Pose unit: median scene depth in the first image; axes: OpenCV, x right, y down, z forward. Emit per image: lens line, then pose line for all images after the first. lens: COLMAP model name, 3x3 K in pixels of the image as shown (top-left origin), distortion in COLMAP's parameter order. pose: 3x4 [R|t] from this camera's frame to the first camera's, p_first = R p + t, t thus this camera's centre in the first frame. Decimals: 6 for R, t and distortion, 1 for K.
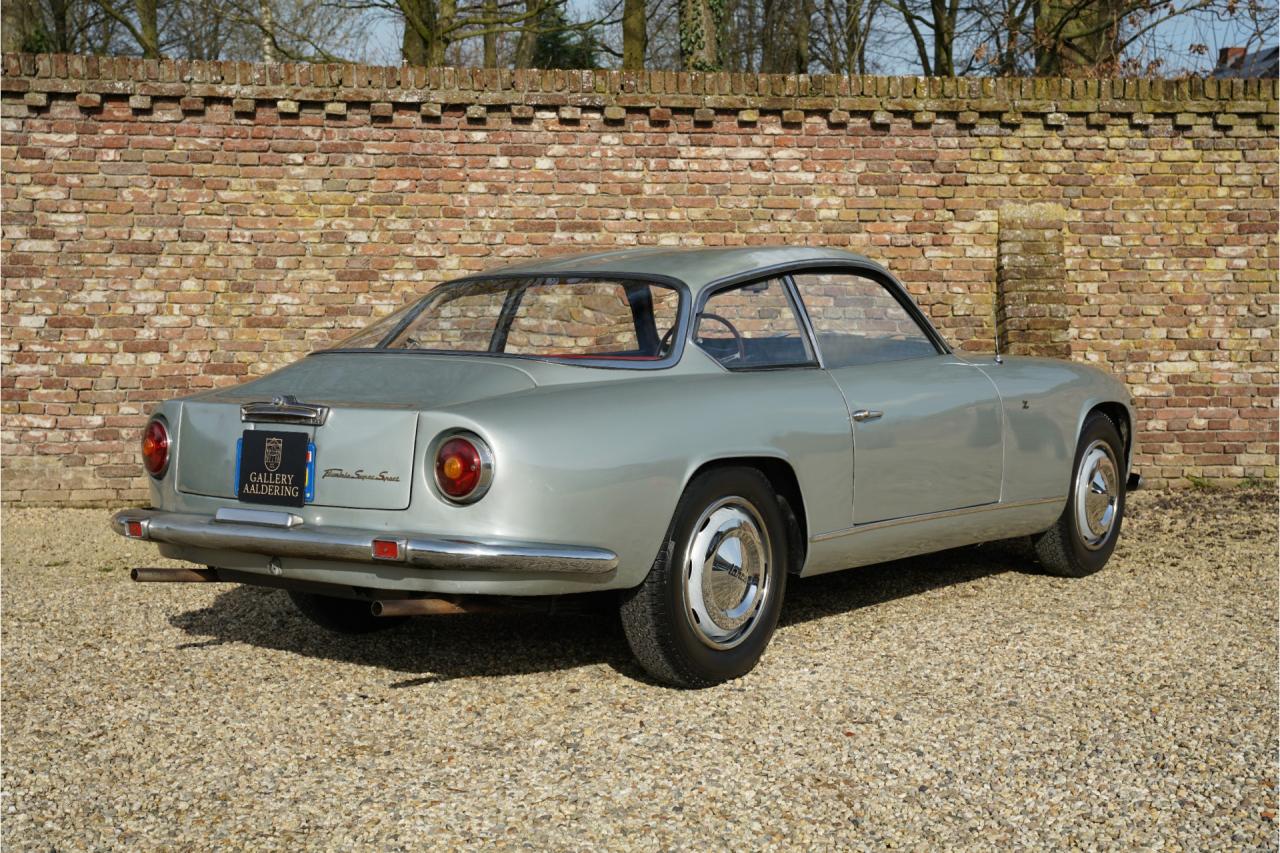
lens RADIAL K [[1790.9, 0, 643.3], [0, 1790.9, 427.2], [0, 0, 1]] dist [0.067591, 0.415304]
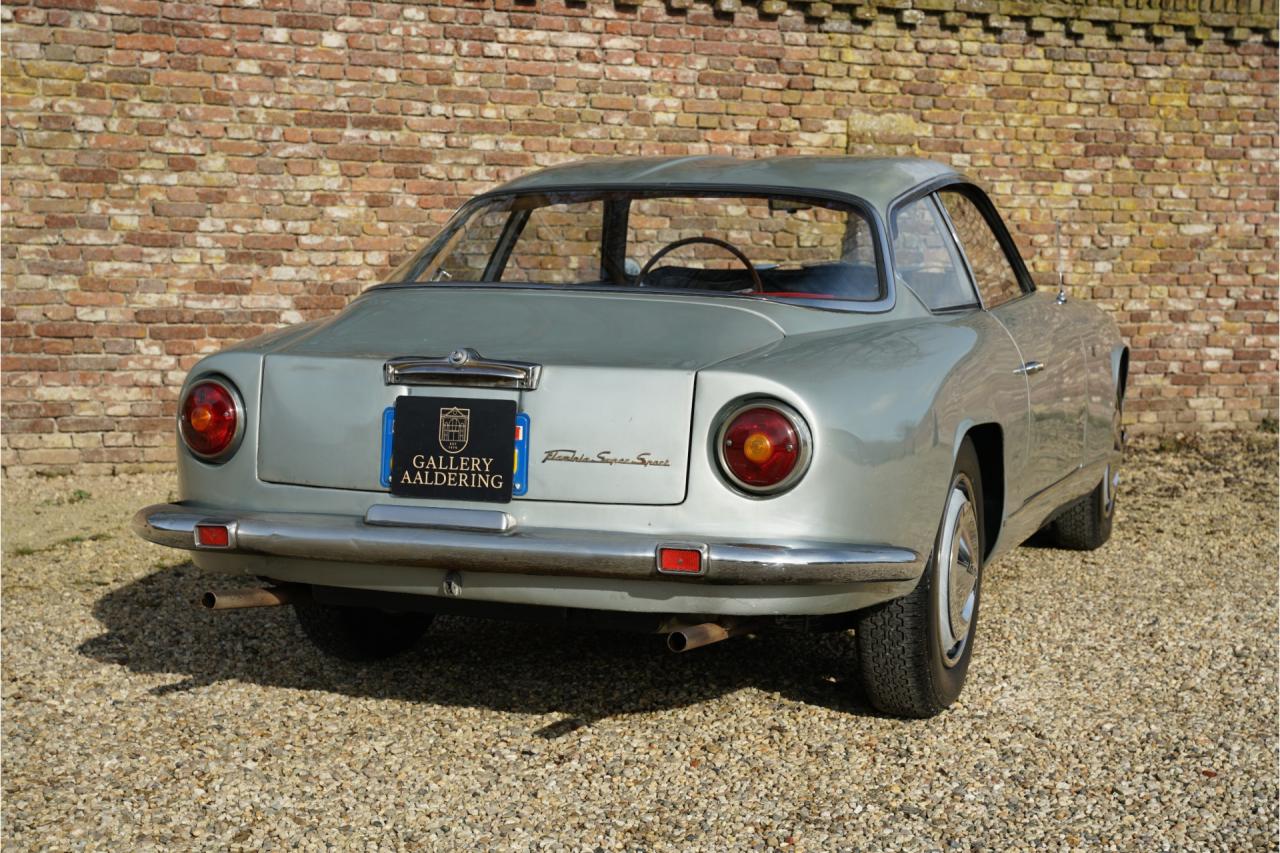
lens RADIAL K [[2005.6, 0, 645.3], [0, 2005.6, 428.1], [0, 0, 1]] dist [0.124731, 0.523591]
pose [[0.955487, -0.012030, 0.294788, -0.190002], [0.002094, 0.999420, 0.034001, -0.006599], [-0.295026, -0.031870, 0.954958, 0.106107]]
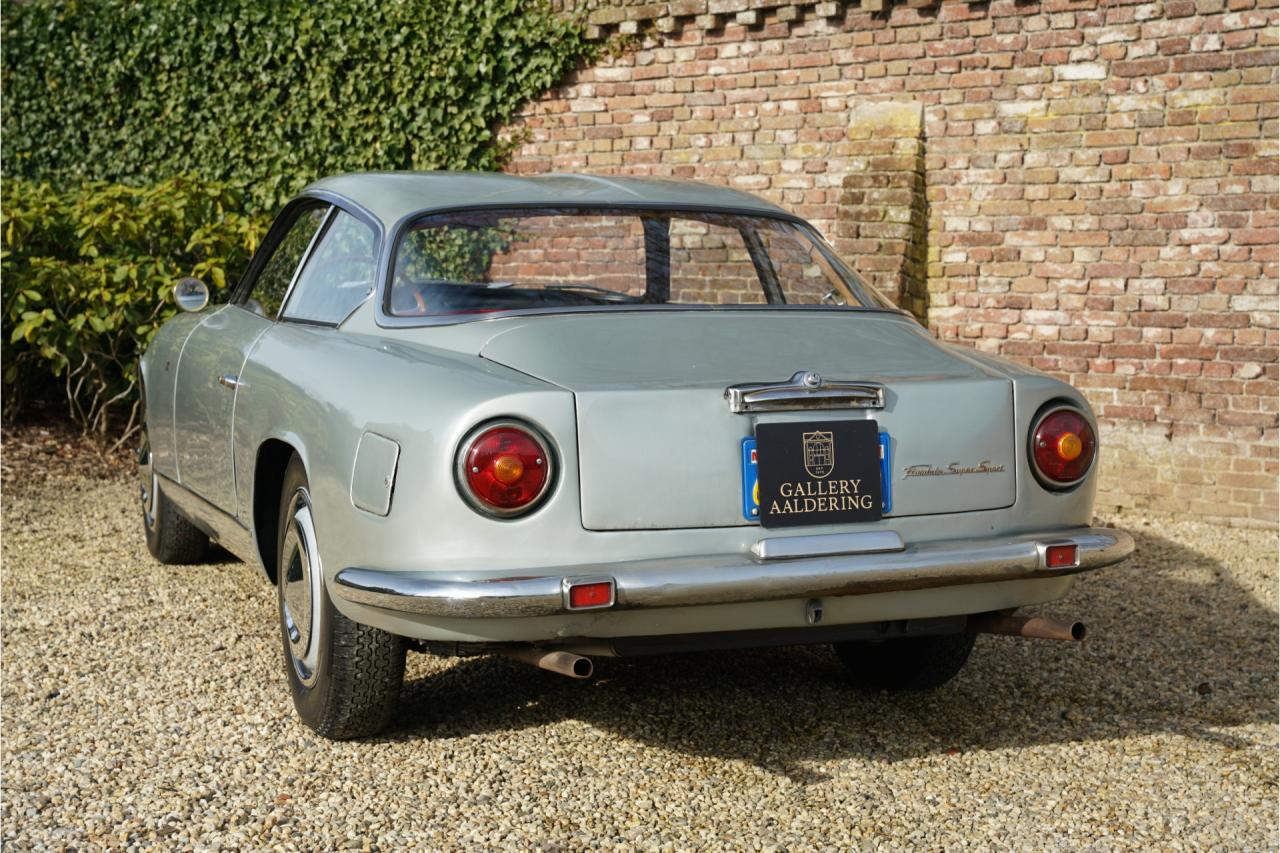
lens RADIAL K [[1931.7, 0, 643.7], [0, 1931.7, 428.1], [0, 0, 1]] dist [0.111400, 0.454093]
pose [[0.505096, -0.067484, 0.860421, -0.458350], [0.046822, 0.997613, 0.050758, -0.018874], [-0.861792, 0.014649, 0.507050, 0.345860]]
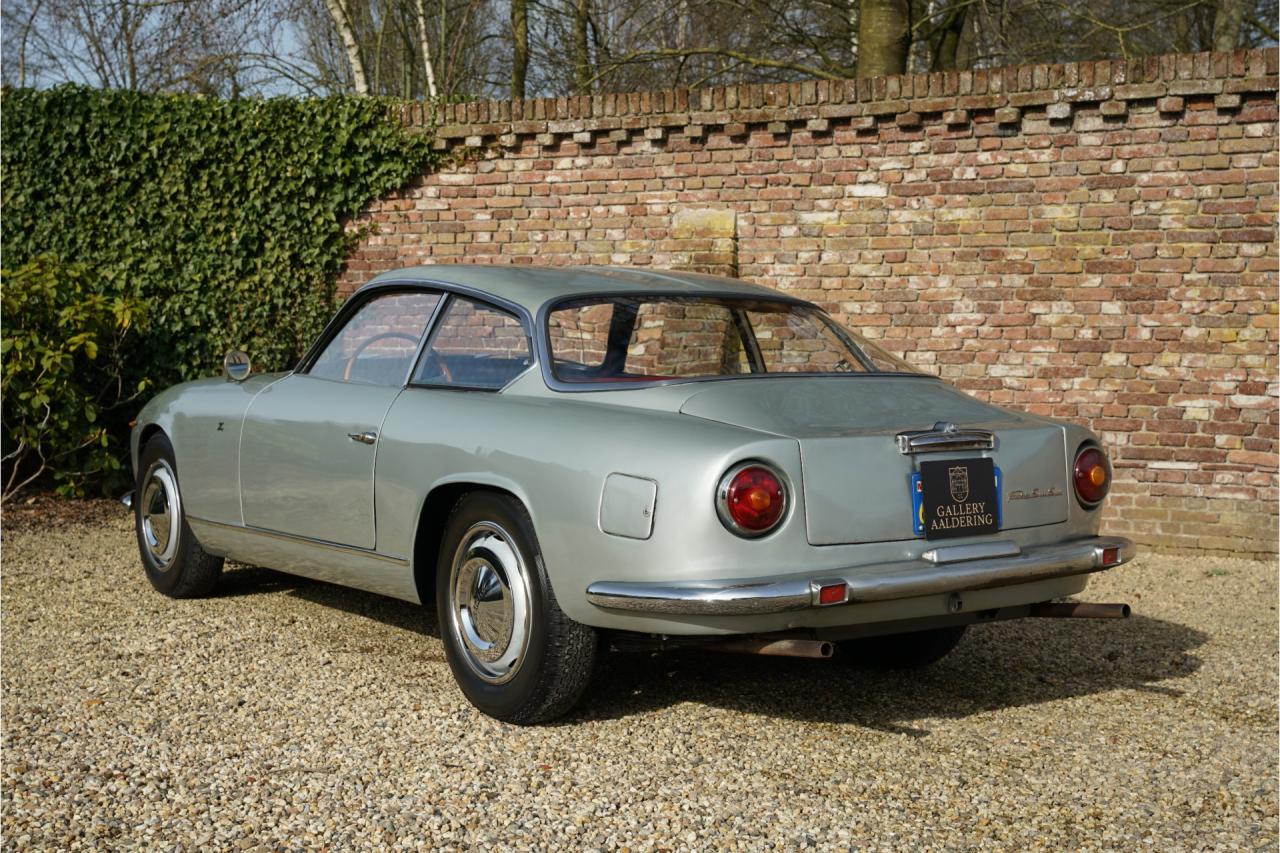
lens RADIAL K [[1686.2, 0, 637.0], [0, 1686.2, 429.7], [0, 0, 1]] dist [0.055139, 0.304243]
pose [[0.285020, -0.047237, 0.957357, -0.563871], [0.051511, 0.998097, 0.033912, -0.026642], [-0.957136, 0.039649, 0.286911, 0.464878]]
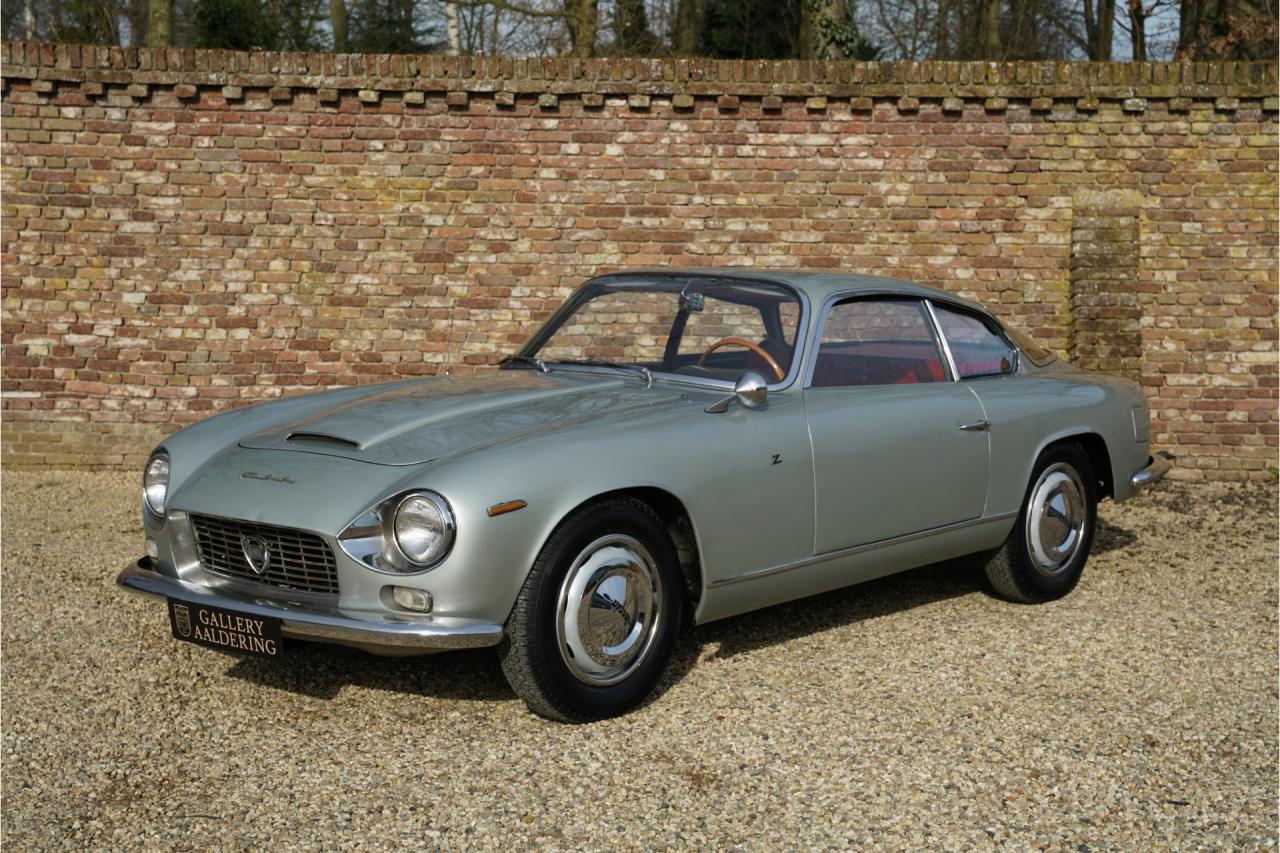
lens RADIAL K [[2005.6, 0, 645.3], [0, 2005.6, 428.1], [0, 0, 1]] dist [0.124731, 0.523591]
pose [[0.991621, 0.024741, -0.126792, 0.113309], [-0.020017, 0.999062, 0.038393, -0.032734], [0.127623, -0.035533, 0.991186, -0.145507]]
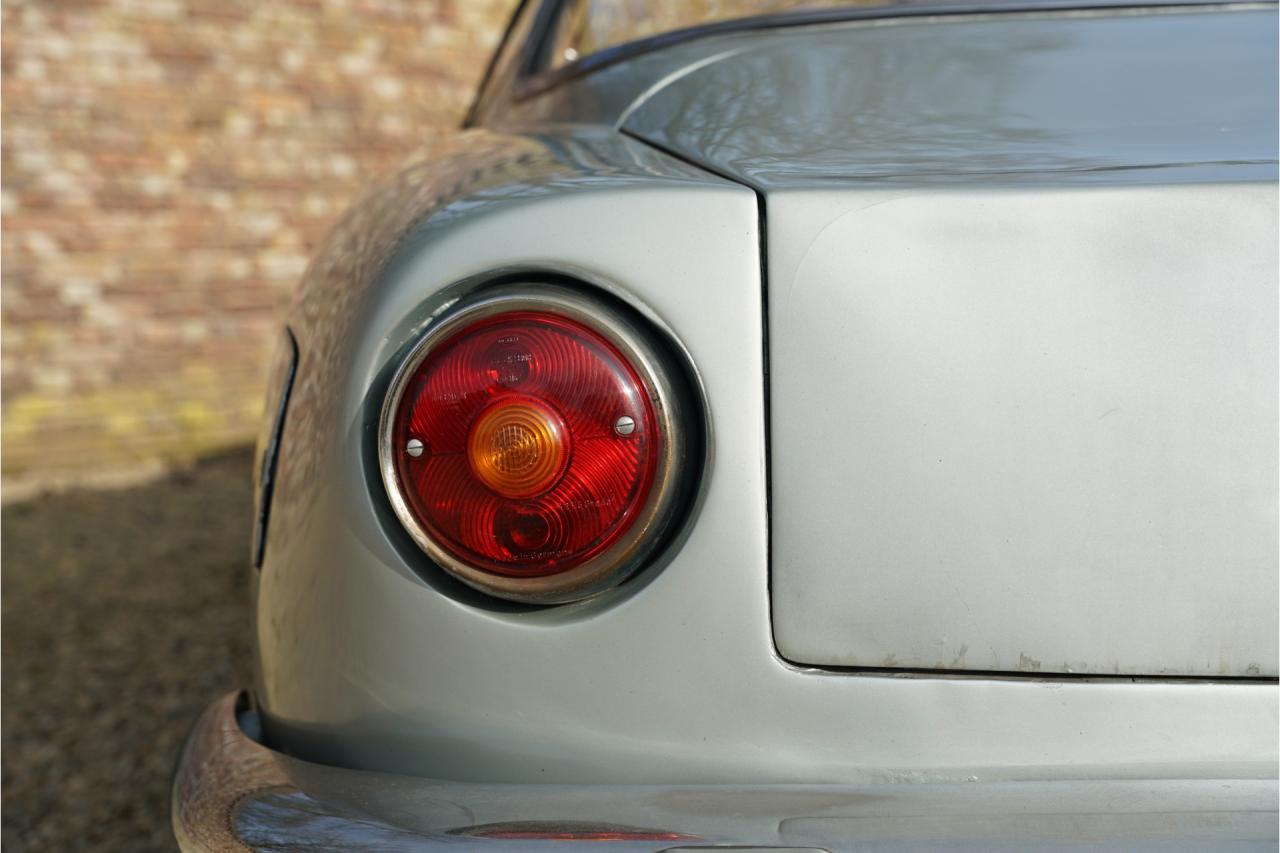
lens RADIAL K [[1879.8, 0, 640.0], [0, 1879.8, 426.5], [0, 0, 1]] dist [0.170929, 0.042786]
pose [[0.772638, -0.076690, 0.630197, -0.215349], [0.046268, 0.996839, 0.064582, -0.001670], [-0.633158, -0.020741, 0.773745, 0.467755]]
